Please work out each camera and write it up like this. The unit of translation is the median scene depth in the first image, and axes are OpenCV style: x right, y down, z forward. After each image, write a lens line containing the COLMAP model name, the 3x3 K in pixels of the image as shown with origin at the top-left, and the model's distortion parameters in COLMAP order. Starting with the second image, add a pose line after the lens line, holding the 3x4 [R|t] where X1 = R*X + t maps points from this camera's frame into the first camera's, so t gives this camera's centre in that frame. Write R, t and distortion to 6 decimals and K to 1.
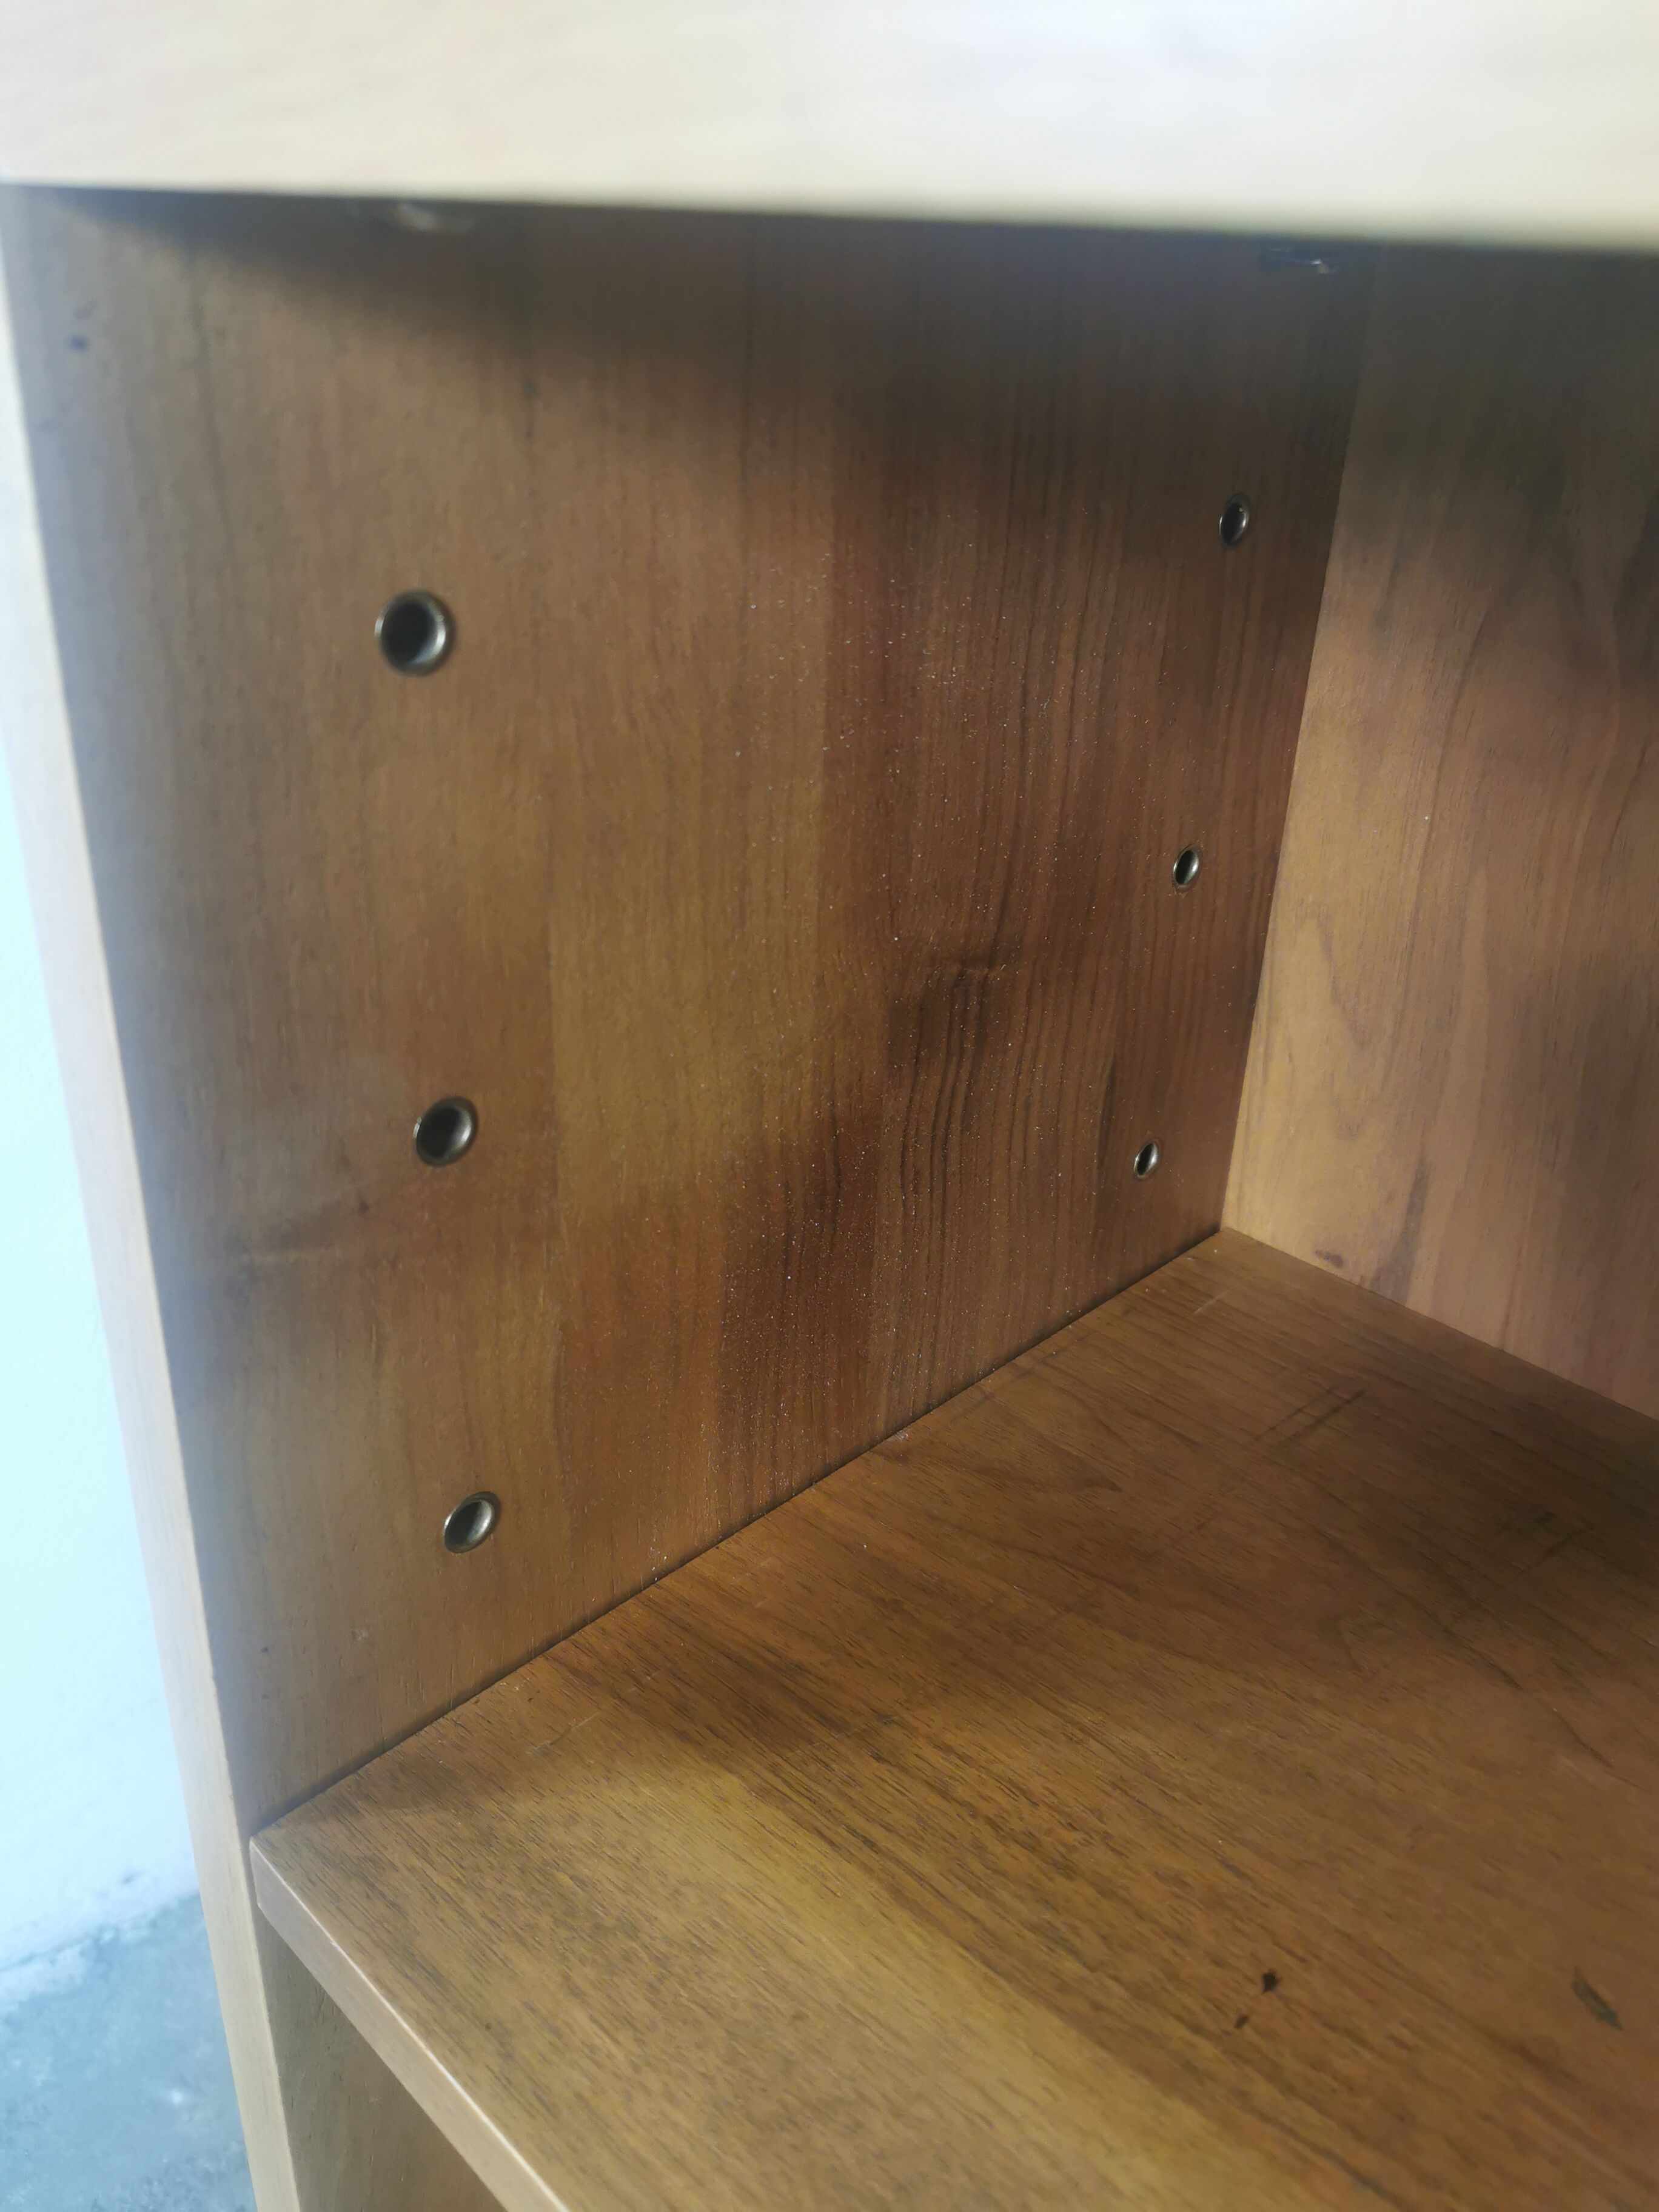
lens RADIAL K [[1707.2, 0, 824.6], [0, 1707.2, 1095.1], [0, 0, 1]] dist [0.042247, -0.078824]
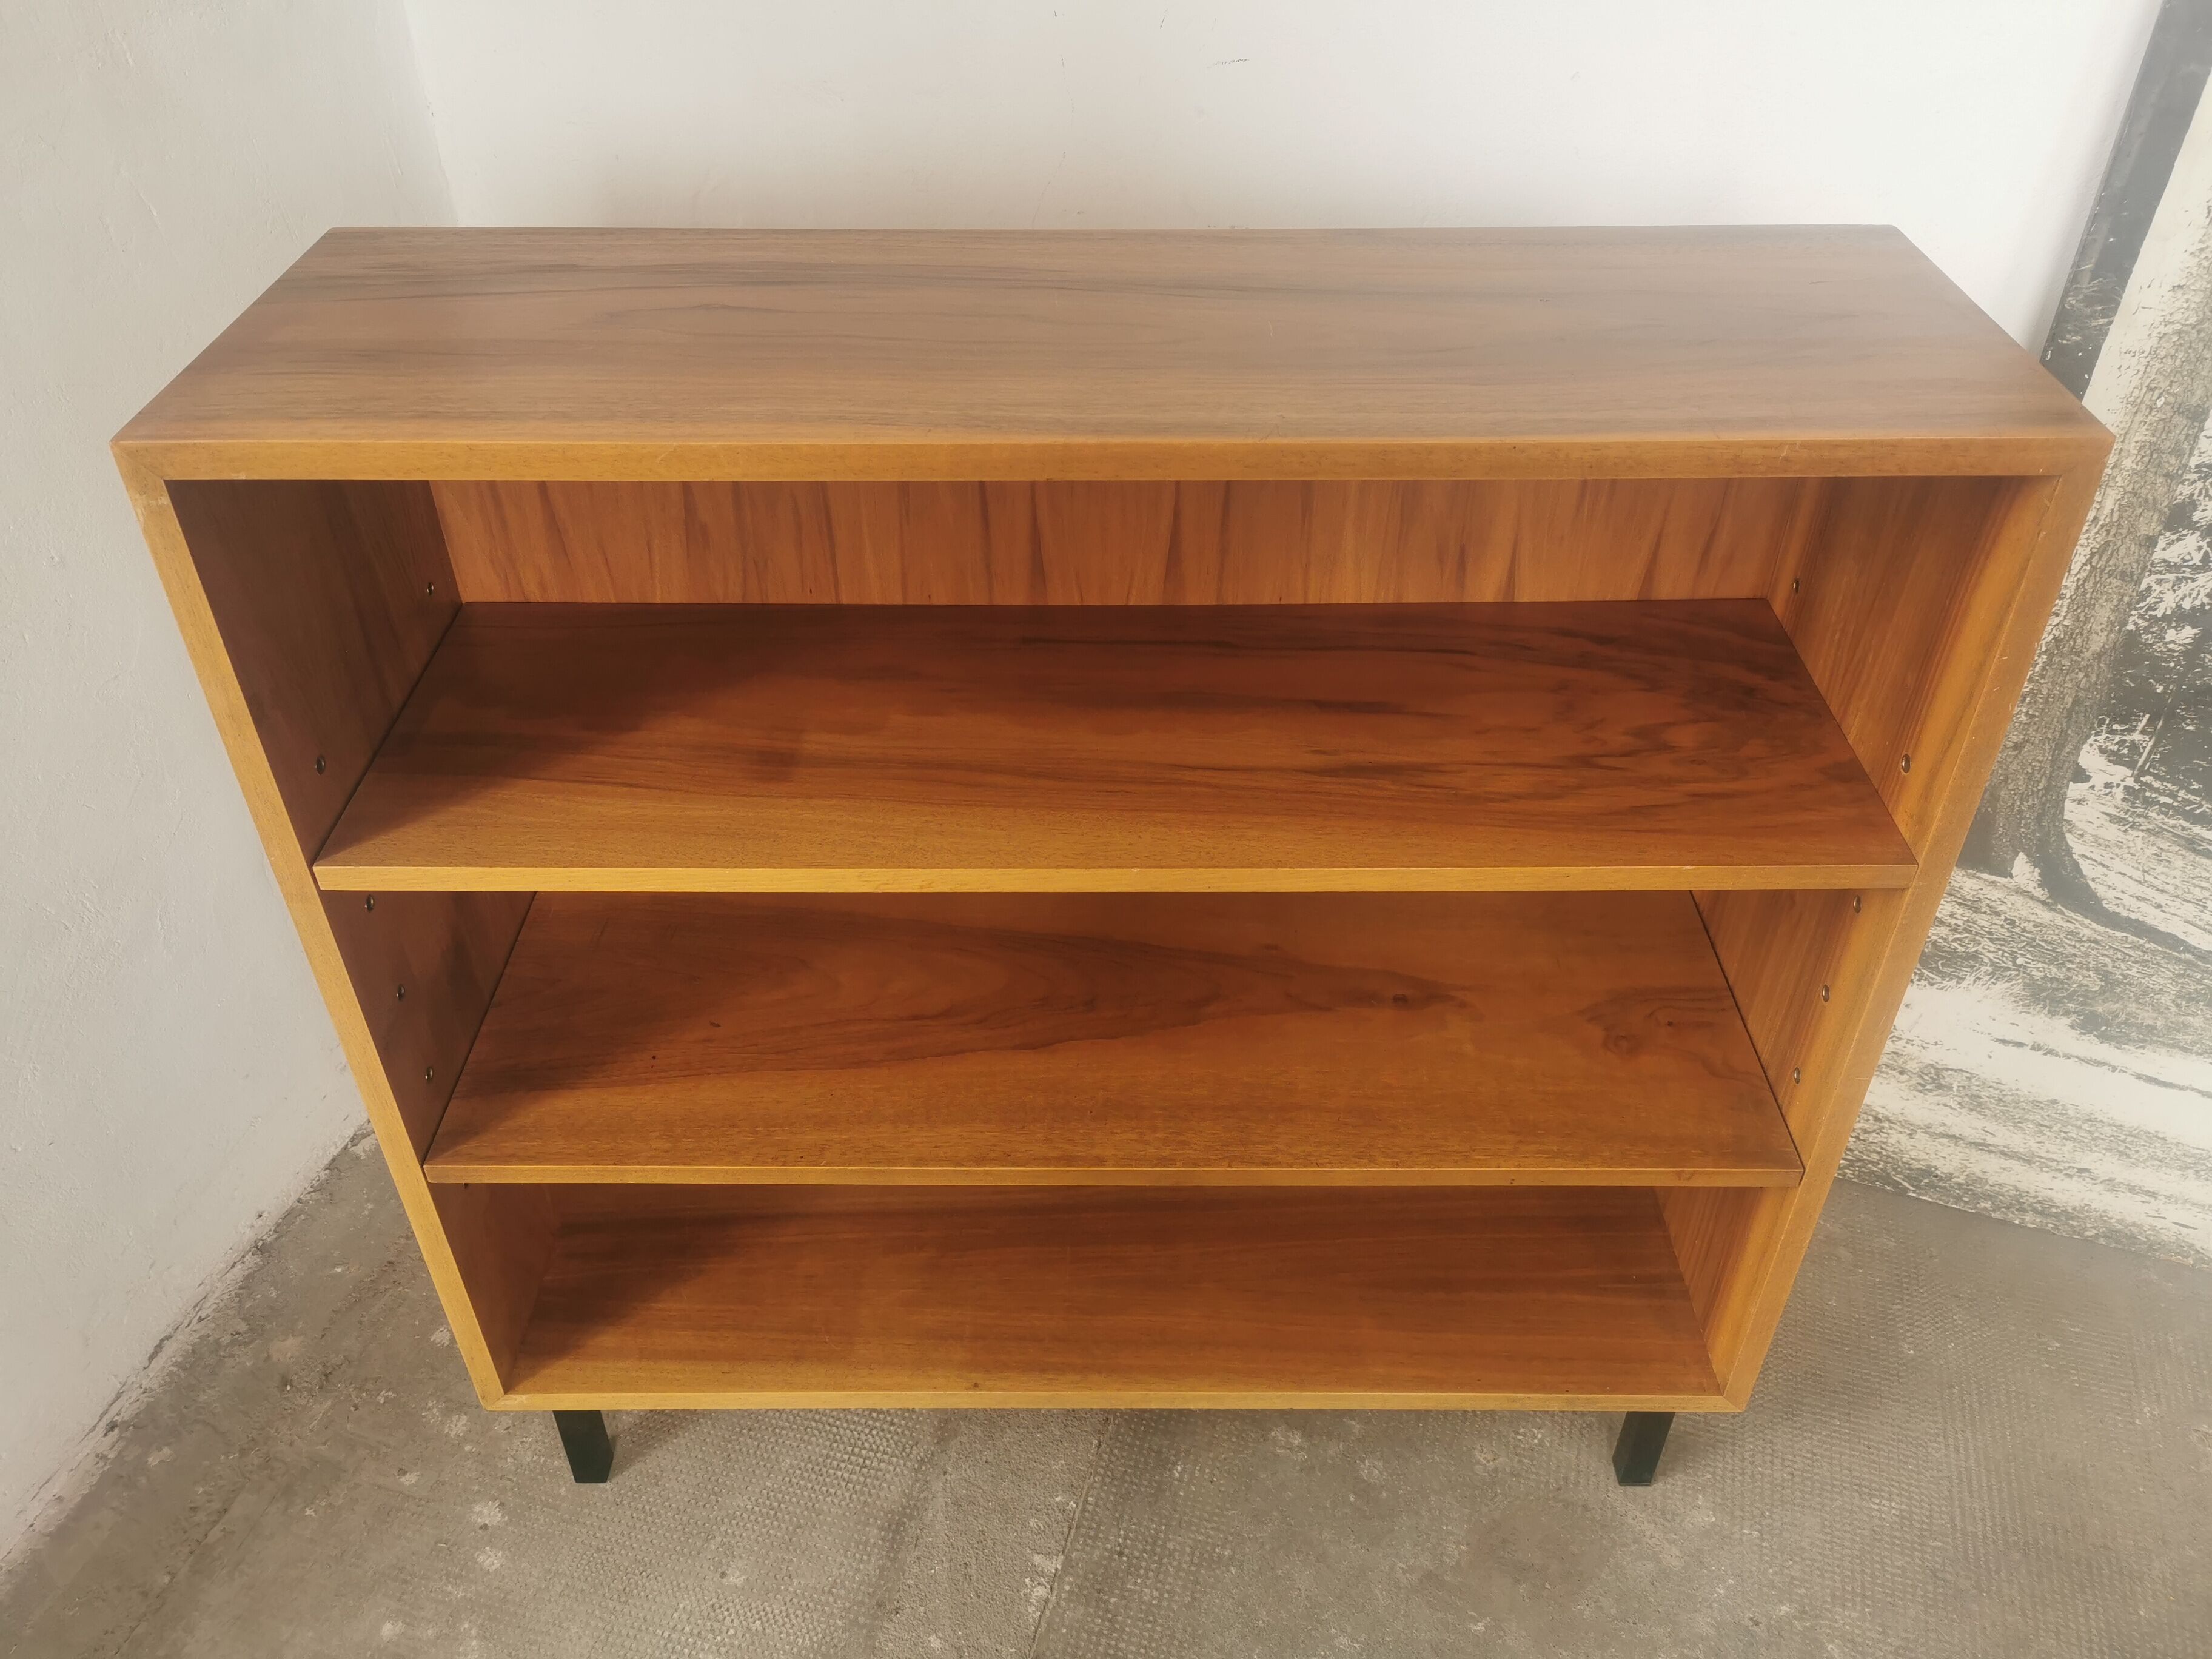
lens RADIAL K [[1707.2, 0, 1112.8], [0, 1707.2, 829.7], [0, 0, 1]] dist [0.042247, -0.078824]
pose [[0.817996, -0.389742, 0.423065, -0.501768], [0.283510, 0.913106, 0.293017, -0.640130], [-0.500505, -0.119743, 0.857413, -2.689541]]
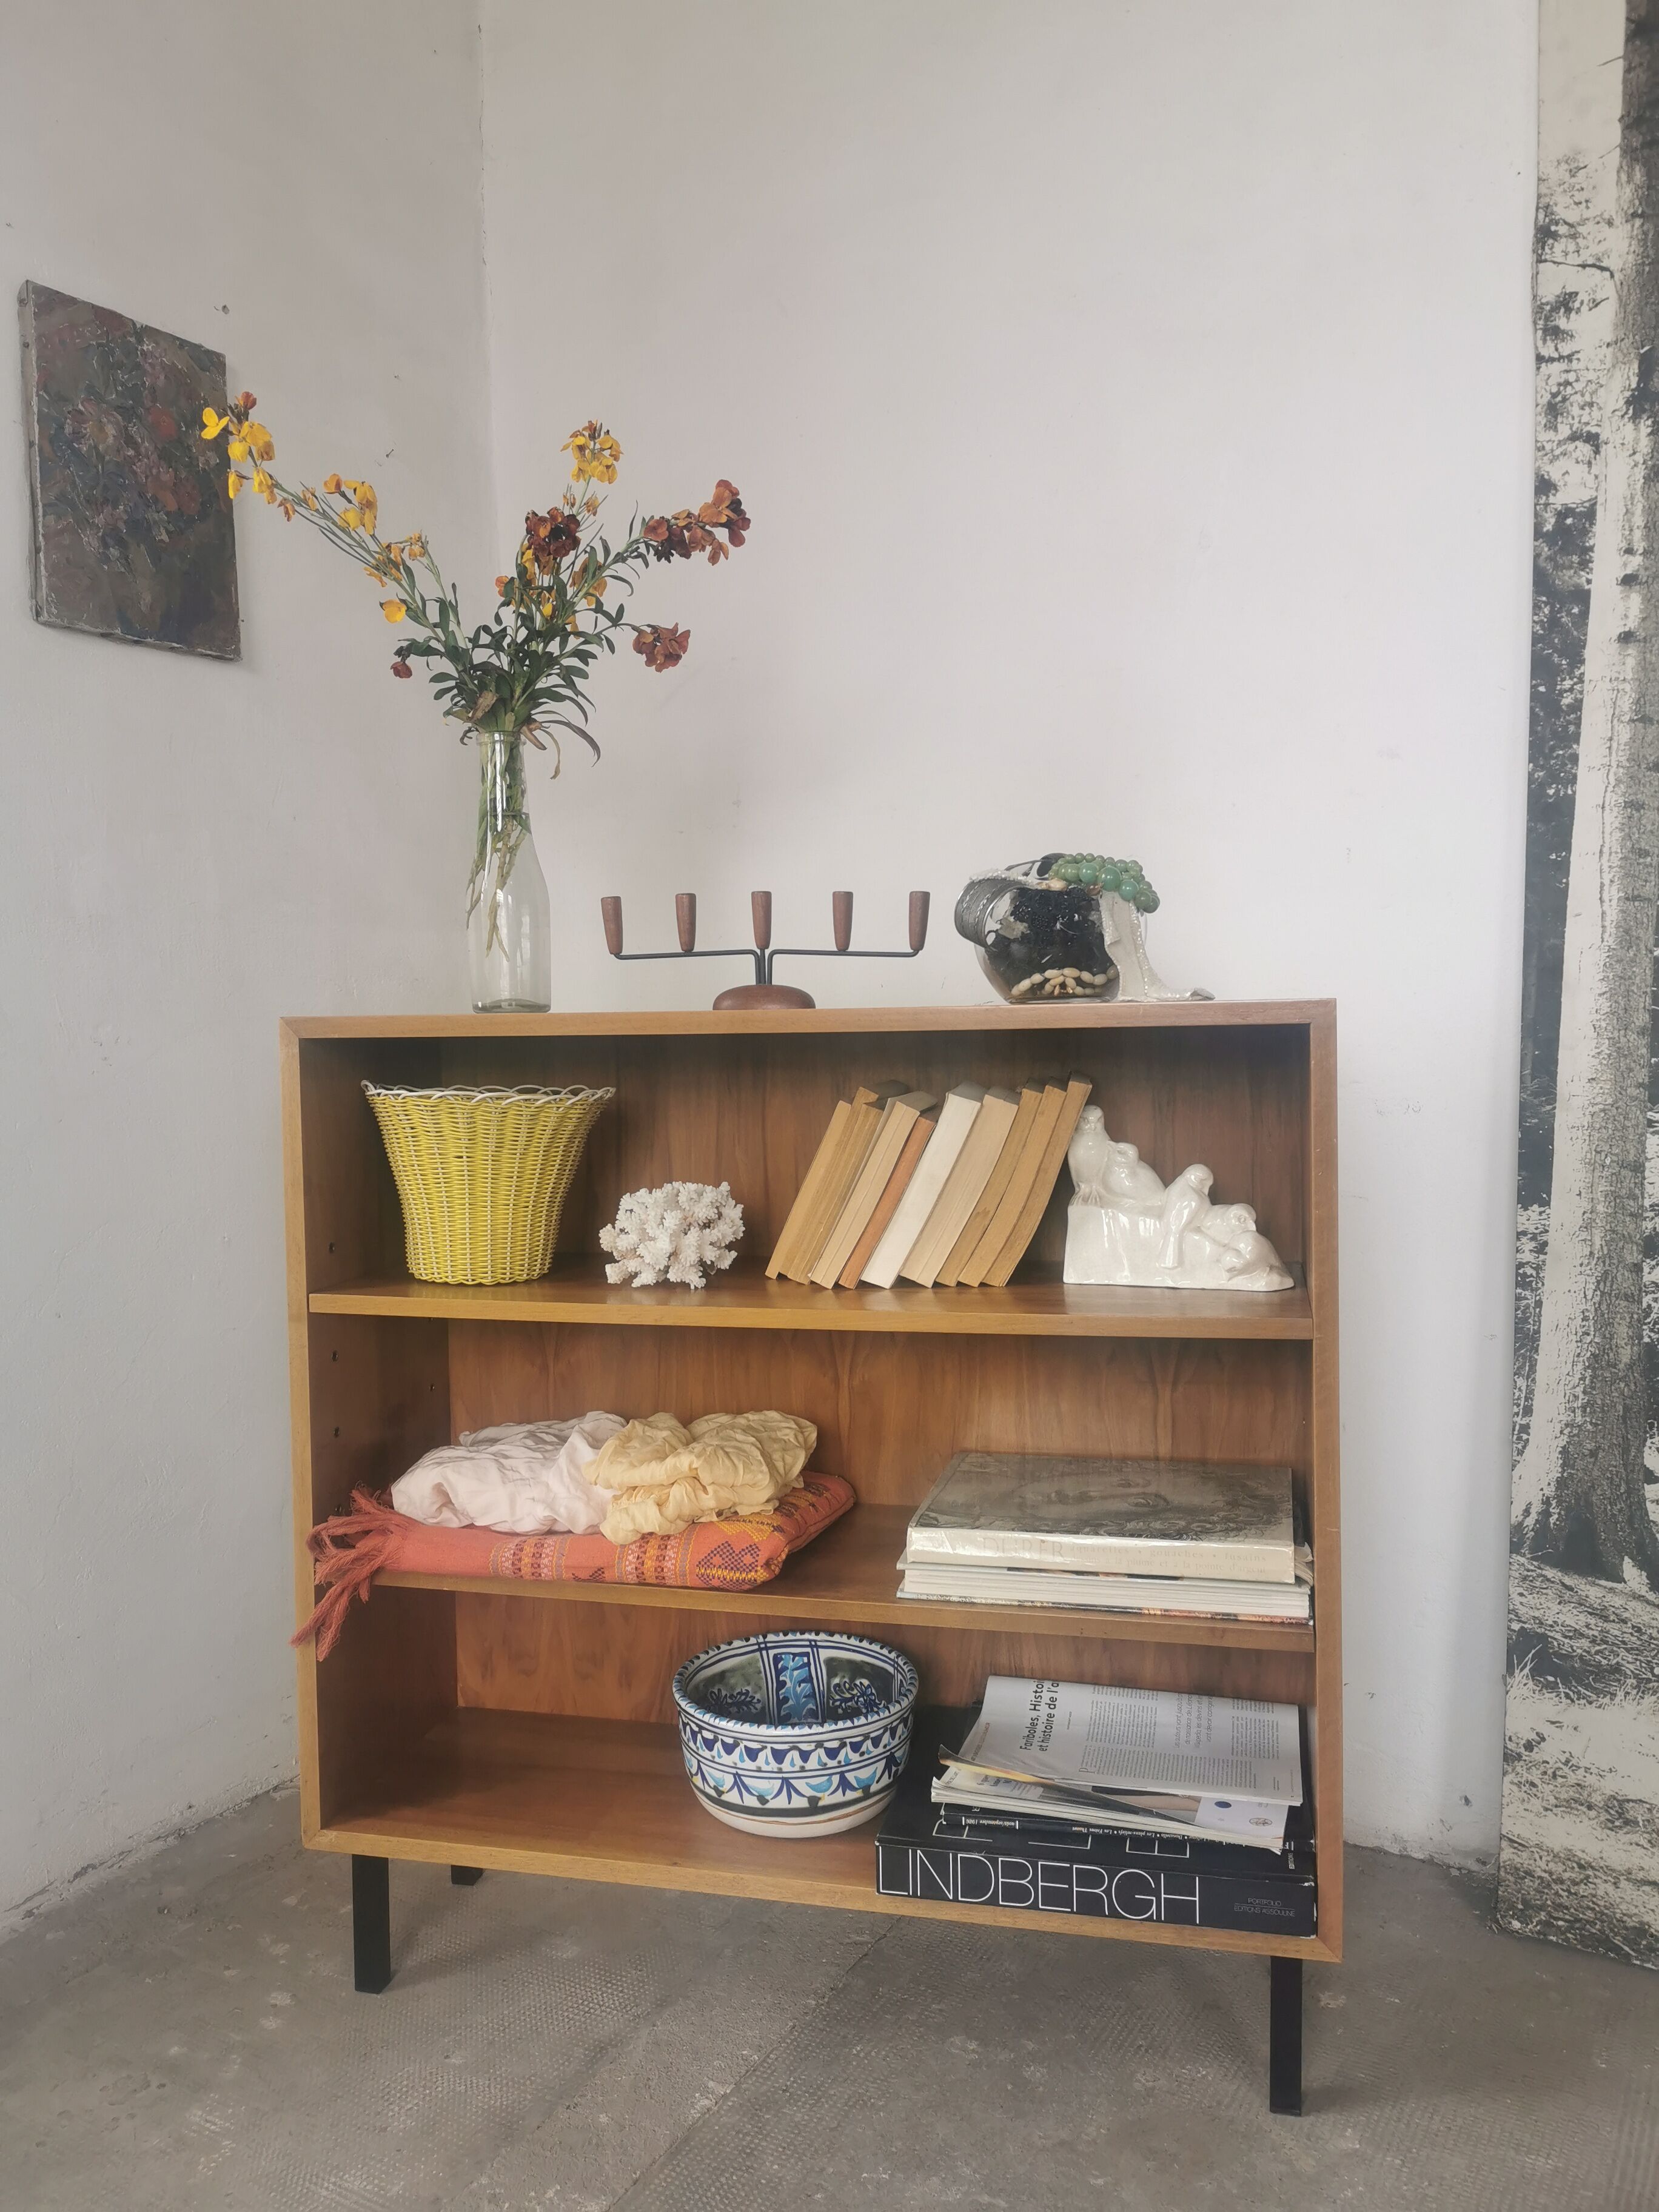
lens RADIAL K [[1707.2, 0, 824.6], [0, 1707.2, 1095.1], [0, 0, 1]] dist [0.042247, -0.078824]
pose [[0.929169, -0.077806, 0.361374, -0.730703], [0.210712, 0.914703, -0.344846, 1.147169], [-0.303719, 0.396566, 0.866308, -4.198563]]
